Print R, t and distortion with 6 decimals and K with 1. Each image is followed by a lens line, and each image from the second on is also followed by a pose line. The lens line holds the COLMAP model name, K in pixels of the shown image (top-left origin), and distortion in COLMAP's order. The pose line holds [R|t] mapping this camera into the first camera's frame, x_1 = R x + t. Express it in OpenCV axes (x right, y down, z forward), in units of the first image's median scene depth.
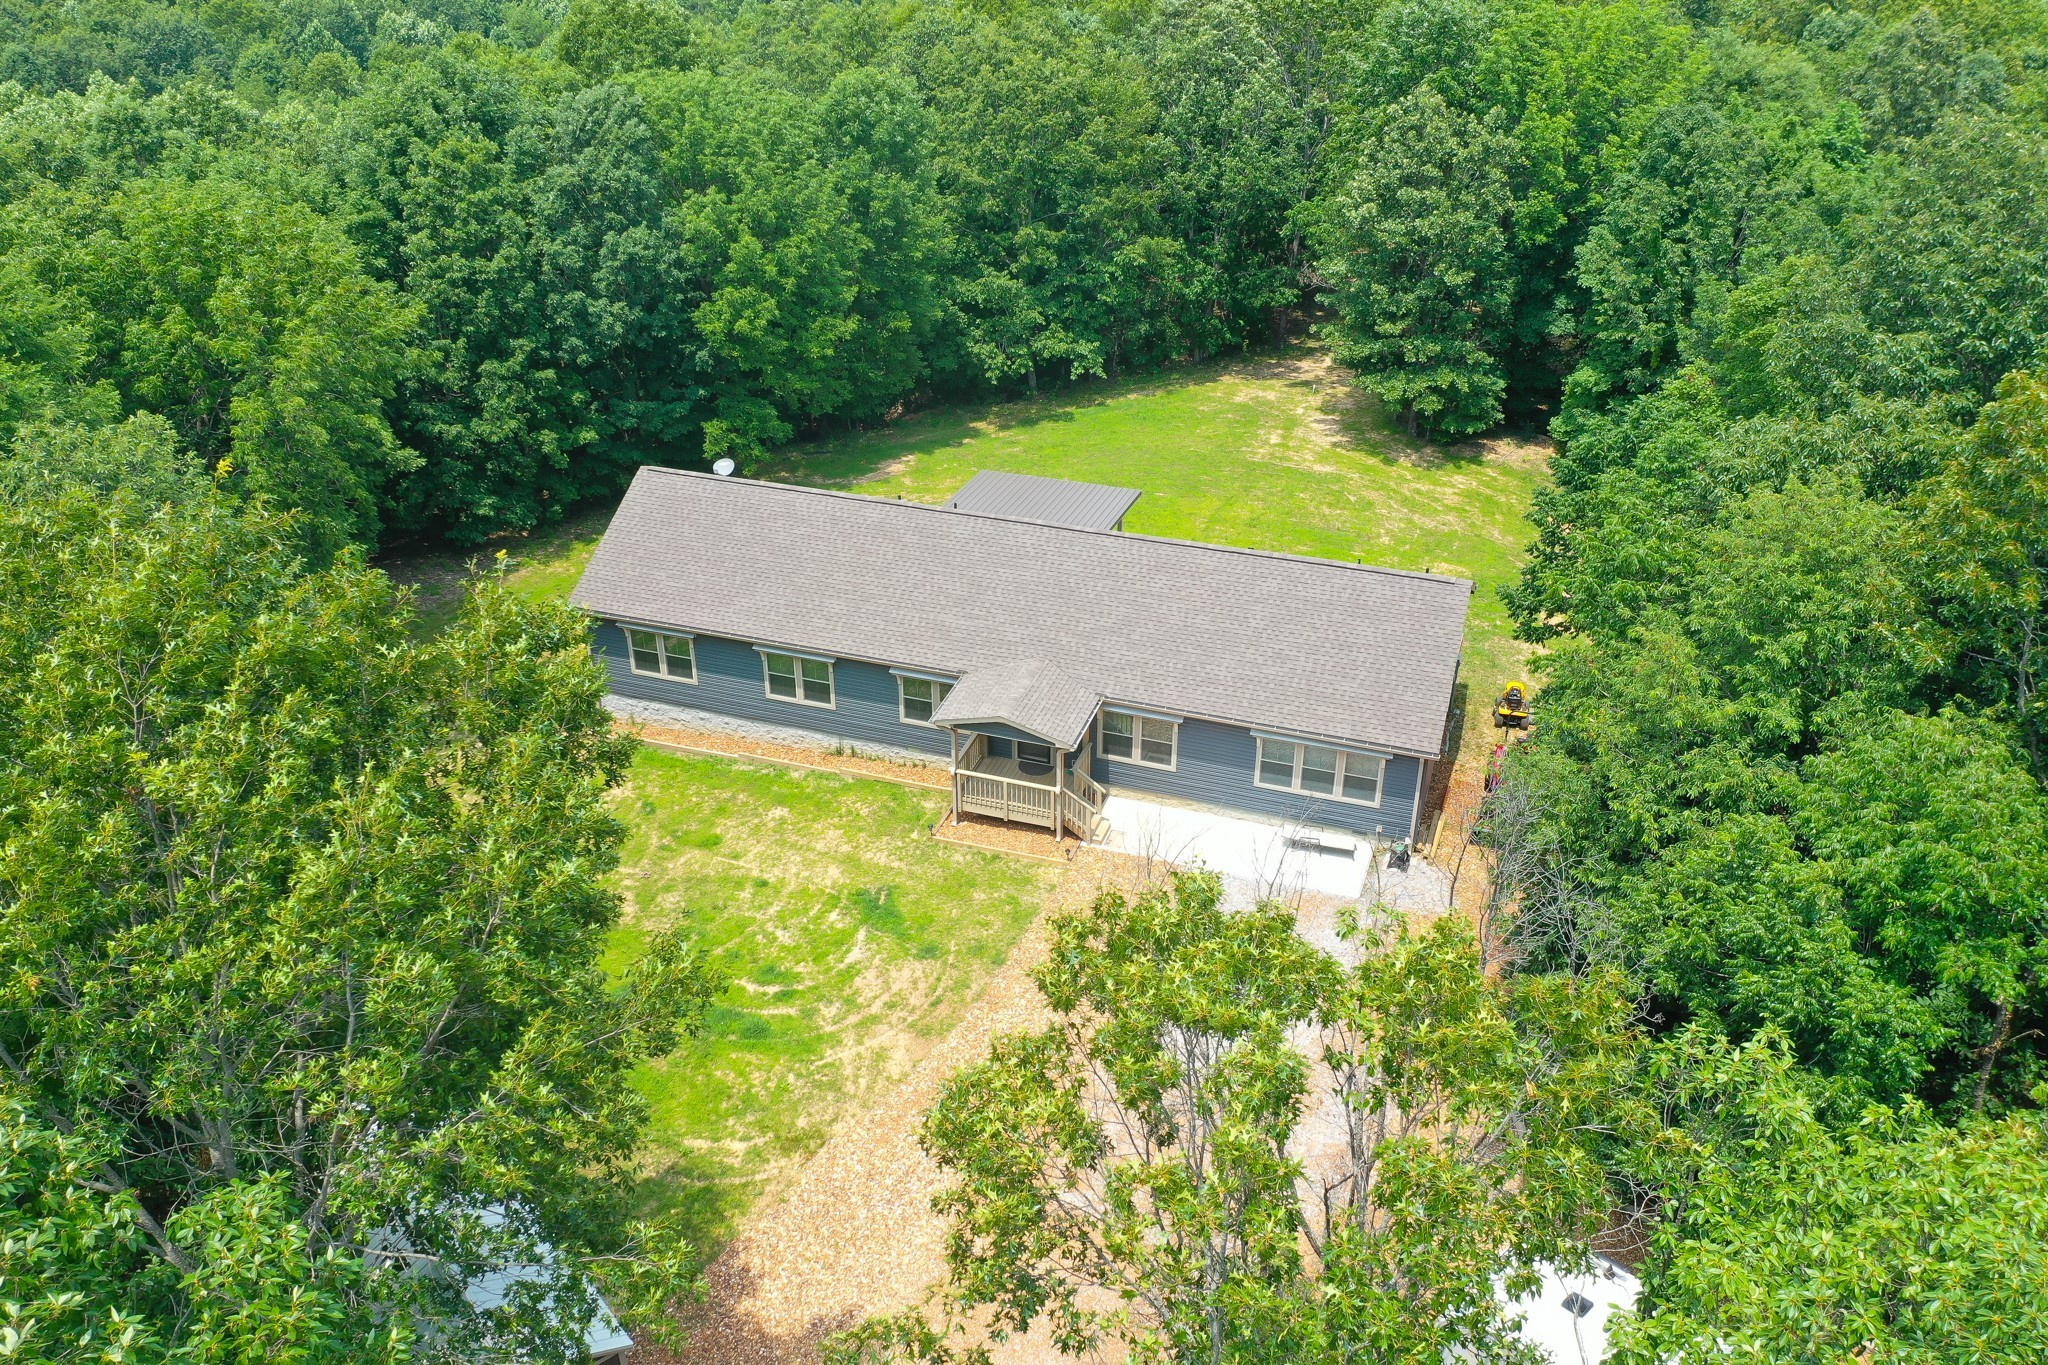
lens RADIAL K [[1573.2, 0, 1012.8], [0, 1573.2, 688.4], [0, 0, 1]] dist [-0.003016, -0.008522]
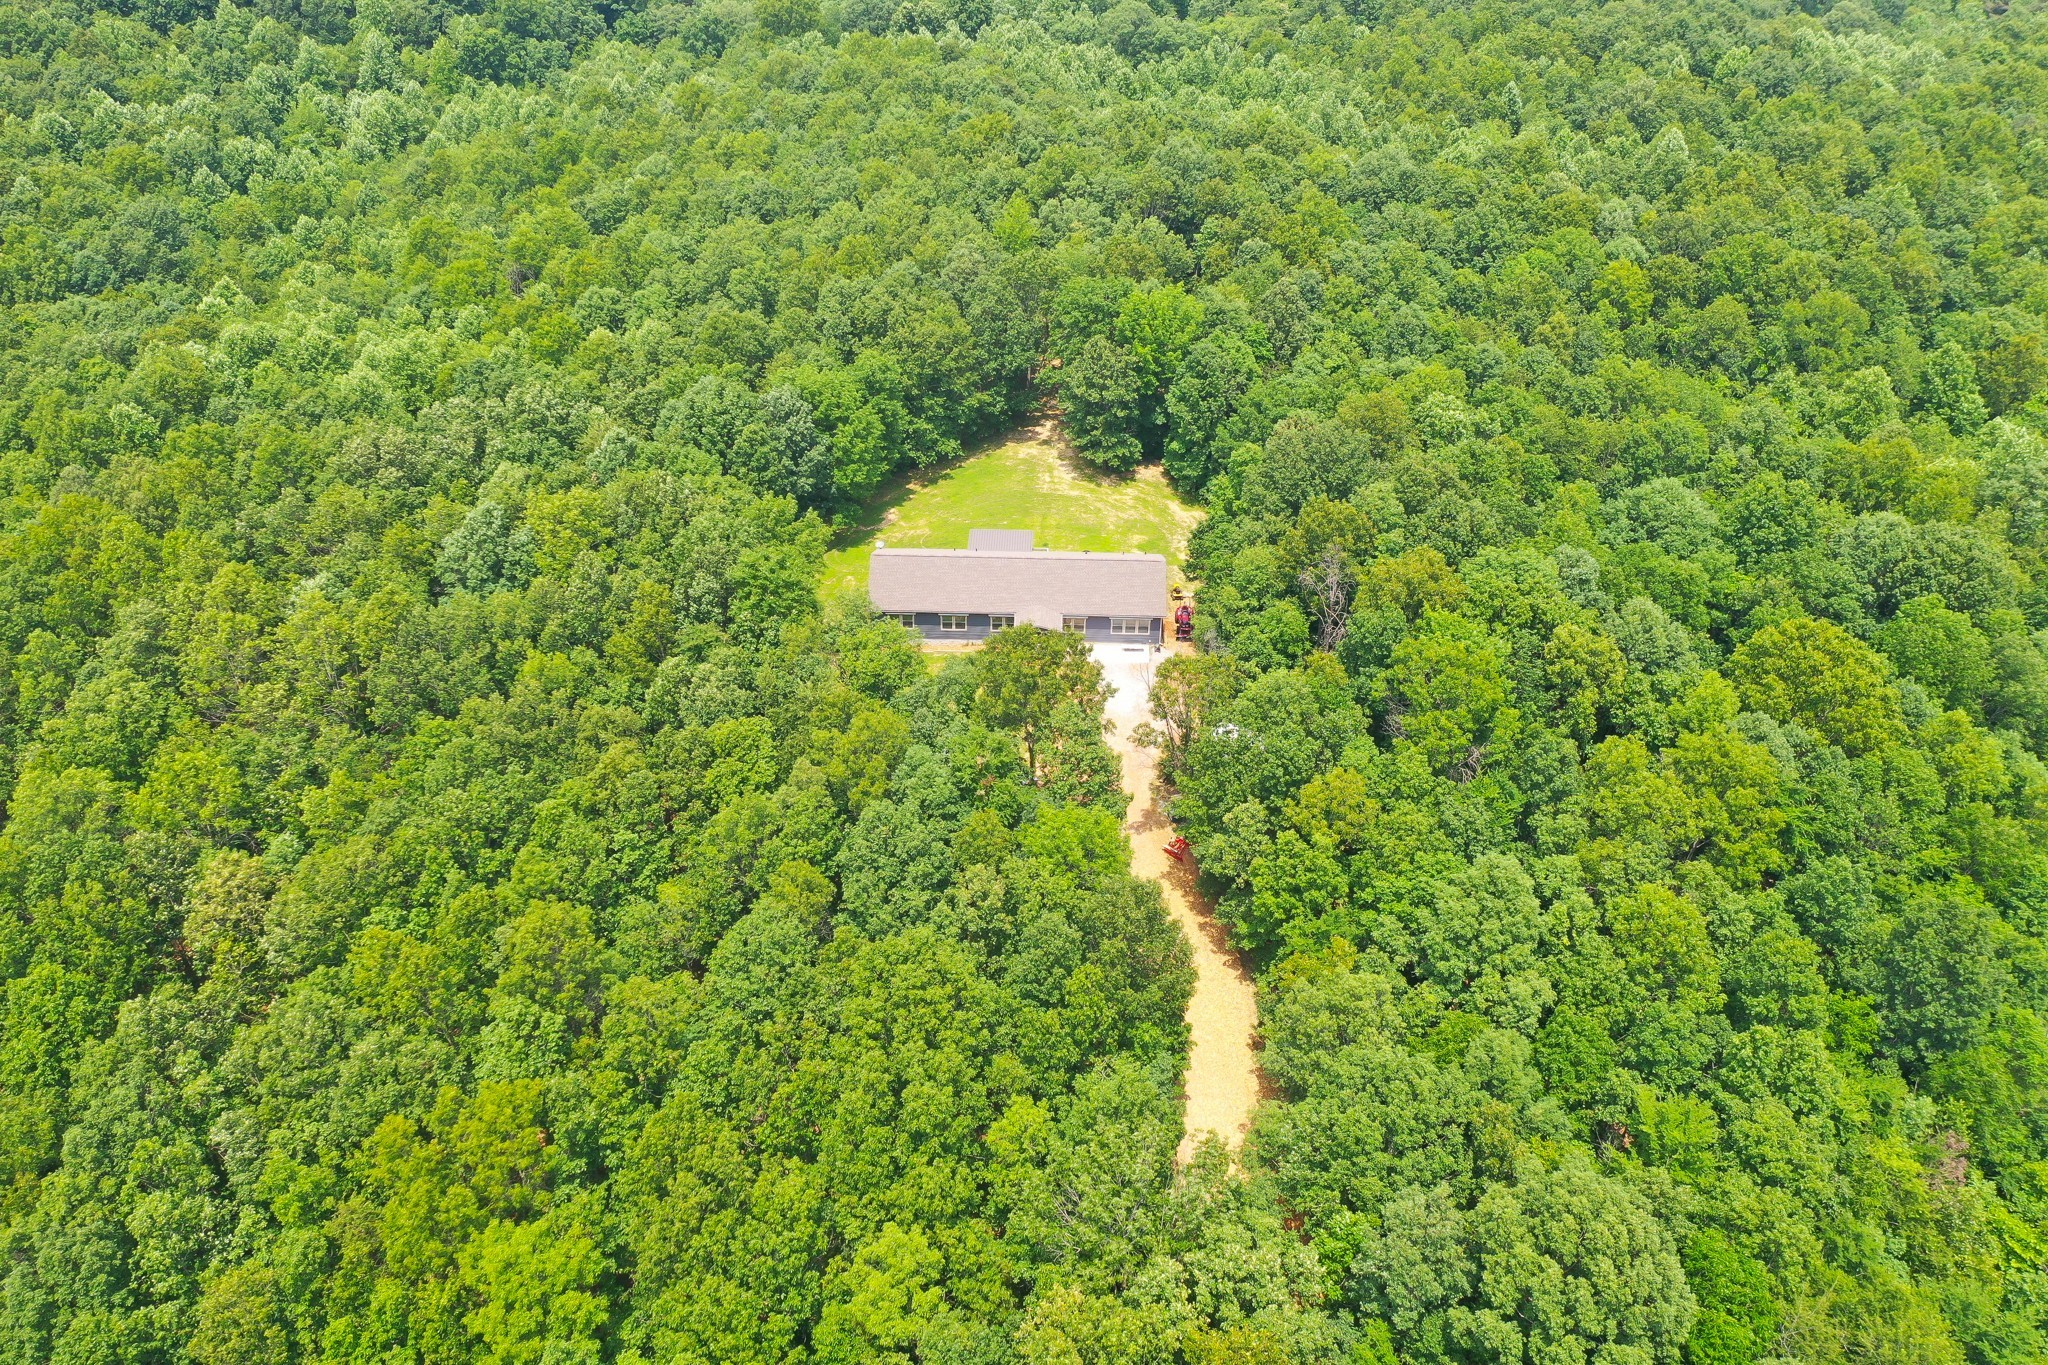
lens RADIAL K [[1573.2, 0, 1018.8], [0, 1573.2, 672.8], [0, 0, 1]] dist [-0.003016, -0.008522]
pose [[0.950236, -0.165750, 0.263779, -0.639613], [0.140025, 0.983605, 0.113640, -0.181519], [-0.278290, -0.071049, 0.957866, -1.460552]]
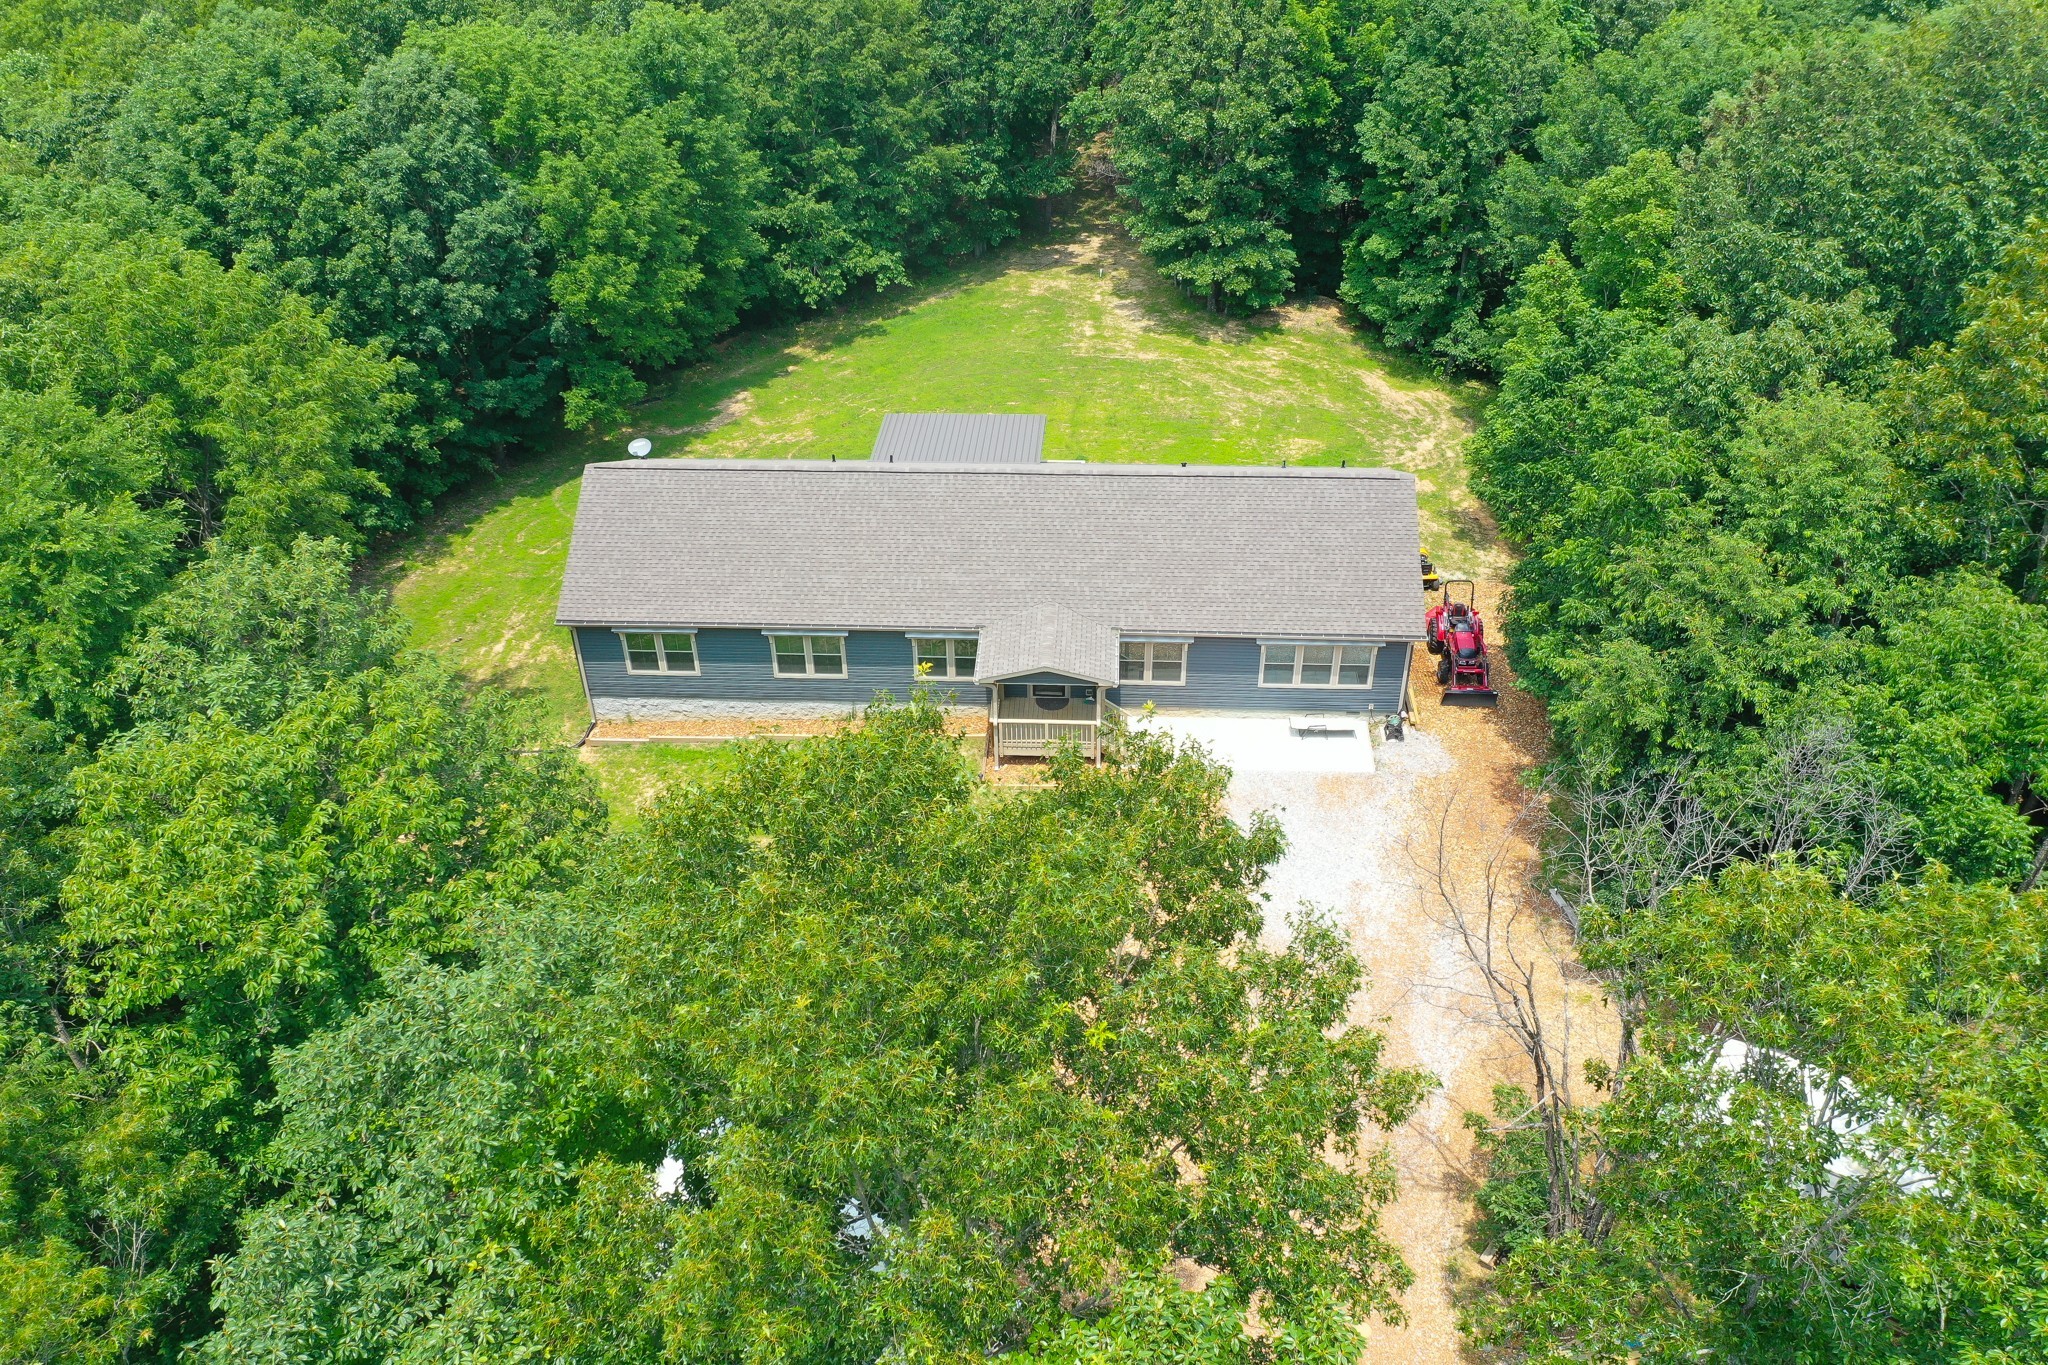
lens RADIAL K [[1573.2, 0, 995.6], [0, 1573.2, 676.1], [0, 0, 1]] dist [-0.003016, -0.008522]
pose [[0.963307, -0.167762, 0.209514, -0.186552], [0.147818, 0.983146, 0.107586, -0.067310], [-0.224031, -0.072669, 0.971869, -0.023239]]
